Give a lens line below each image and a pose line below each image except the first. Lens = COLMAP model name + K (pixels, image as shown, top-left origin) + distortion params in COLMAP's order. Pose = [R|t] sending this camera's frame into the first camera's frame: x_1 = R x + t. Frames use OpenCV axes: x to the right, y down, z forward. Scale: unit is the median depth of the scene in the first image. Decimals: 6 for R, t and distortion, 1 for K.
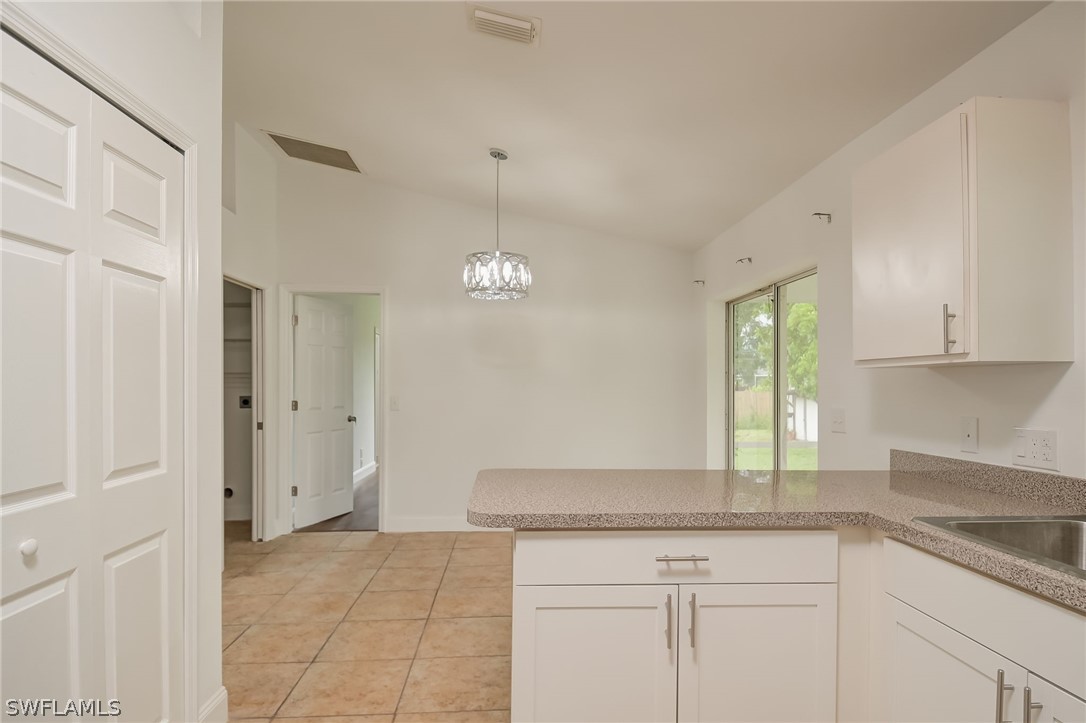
lens RADIAL K [[600.9, 0, 543.4], [0, 600.9, 383.9], [0, 0, 1]] dist [-0.001238, -0.000042]
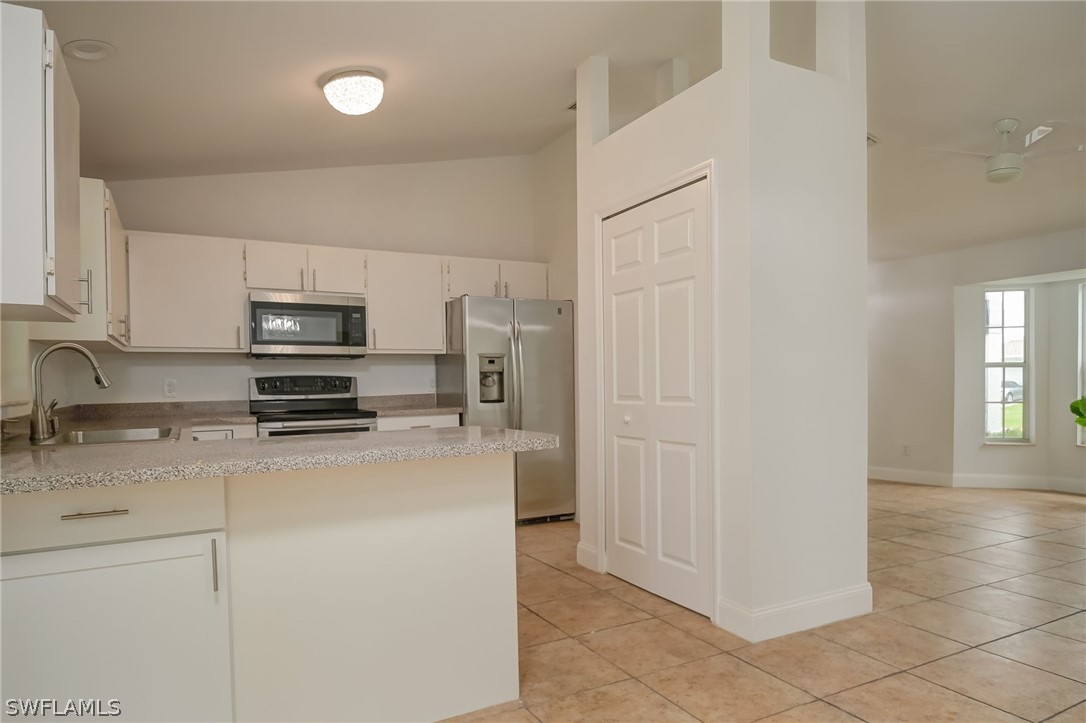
lens RADIAL K [[657.2, 0, 541.4], [0, 657.2, 388.5], [0, 0, 1]] dist [0.005604, -0.023121]
pose [[-0.903731, 0.015324, -0.427827, 0.332725], [0.011544, 0.999868, 0.011428, 0.066372], [0.427946, 0.005389, -0.903788, 1.873489]]
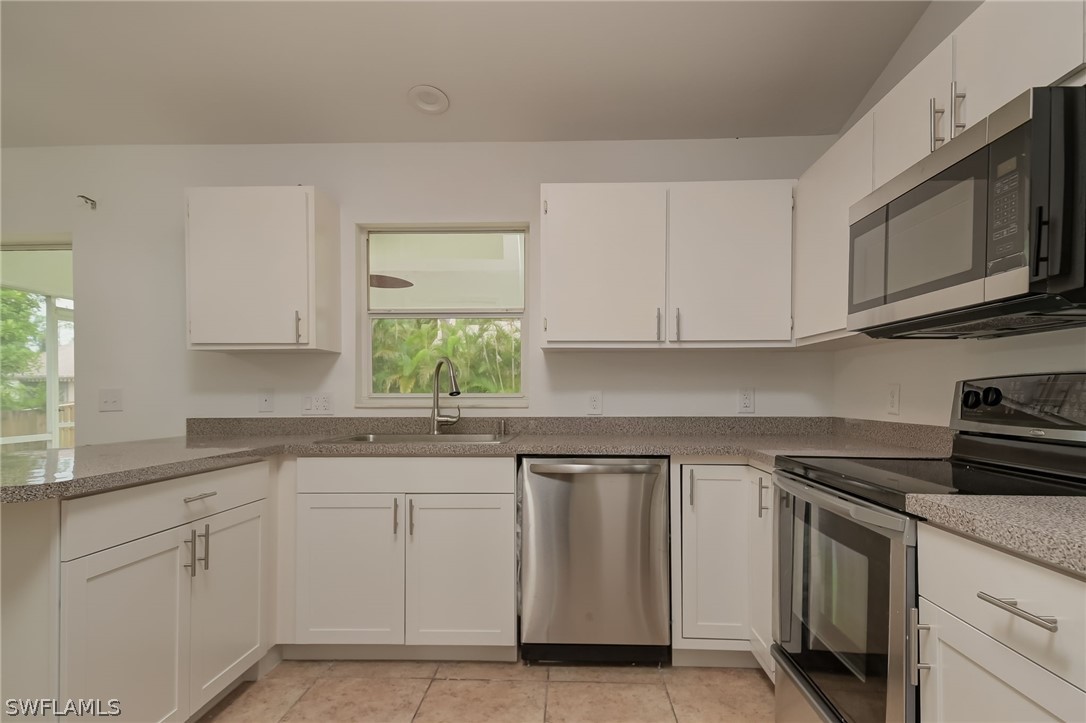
lens RADIAL K [[581.1, 0, 555.7], [0, 581.1, 391.9], [0, 0, 1]] dist [0.002440, -0.001126]
pose [[0.088985, 0.001998, 0.996031, -0.591500], [0.002091, 0.999995, -0.002192, 0.062824], [-0.996031, 0.002278, 0.088981, 0.145687]]
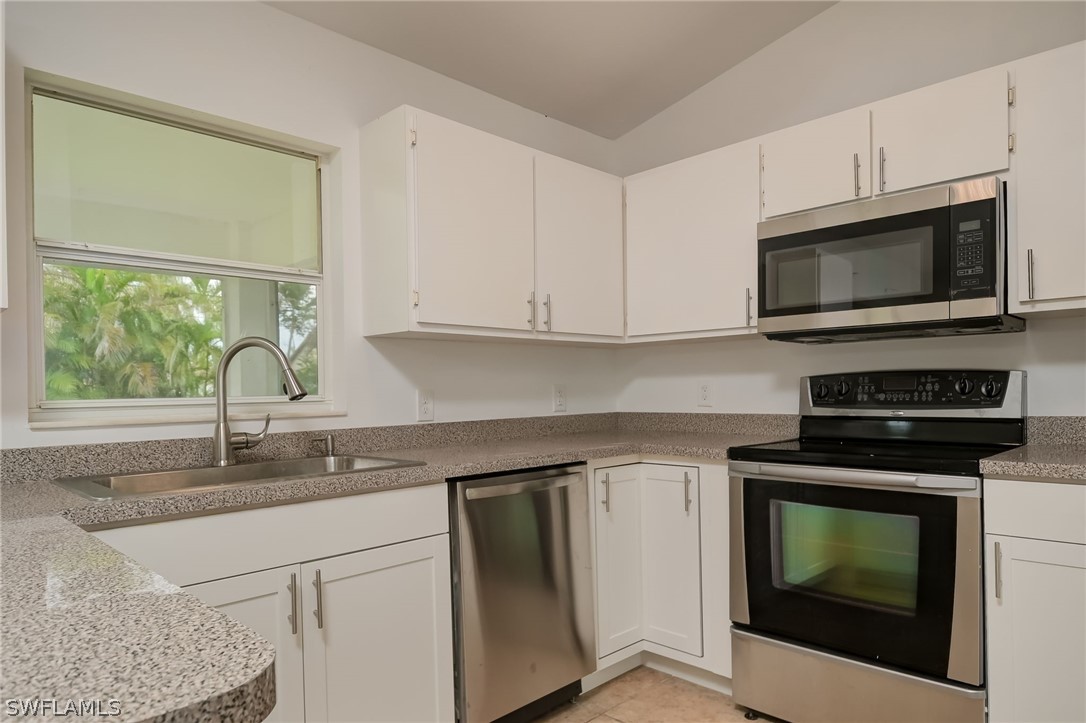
lens RADIAL K [[673.0, 0, 545.4], [0, 673.0, 388.1], [0, 0, 1]] dist [-0.003249, -0.000982]
pose [[-0.674952, 0.012739, 0.737752, -0.293606], [0.018315, 0.999832, -0.000509, 0.059112], [-0.737634, 0.013168, -0.675072, 0.790158]]
